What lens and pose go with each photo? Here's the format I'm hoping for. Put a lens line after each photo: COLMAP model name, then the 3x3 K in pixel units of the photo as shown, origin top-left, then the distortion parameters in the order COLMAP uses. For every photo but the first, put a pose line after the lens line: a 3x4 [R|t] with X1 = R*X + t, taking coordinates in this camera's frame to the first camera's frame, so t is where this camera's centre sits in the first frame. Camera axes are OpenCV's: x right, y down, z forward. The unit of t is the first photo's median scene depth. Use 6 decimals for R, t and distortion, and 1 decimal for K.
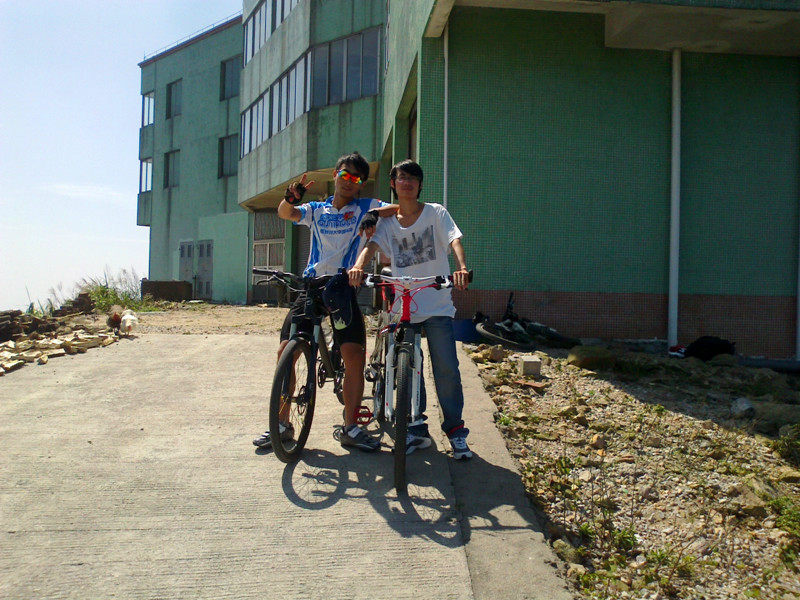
lens RADIAL K [[741.3, 0, 400.0], [0, 741.3, 300.0], [0, 0, 1]] dist [0.002347, 0.018247]
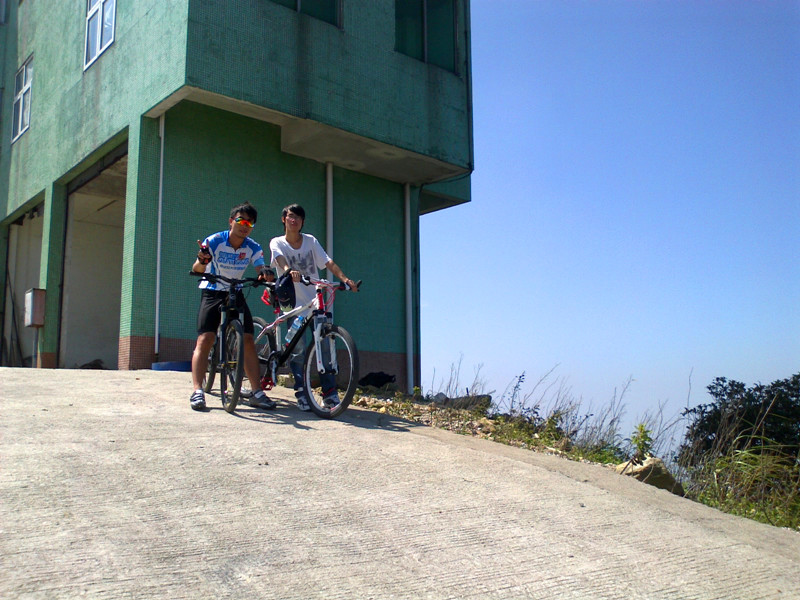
lens RADIAL K [[741.3, 0, 400.0], [0, 741.3, 300.0], [0, 0, 1]] dist [0.002347, 0.018247]
pose [[0.823017, 0.060245, 0.564813, -0.257297], [0.016400, 0.991425, -0.129647, 0.076691], [-0.567780, 0.115964, 0.814971, -0.113456]]
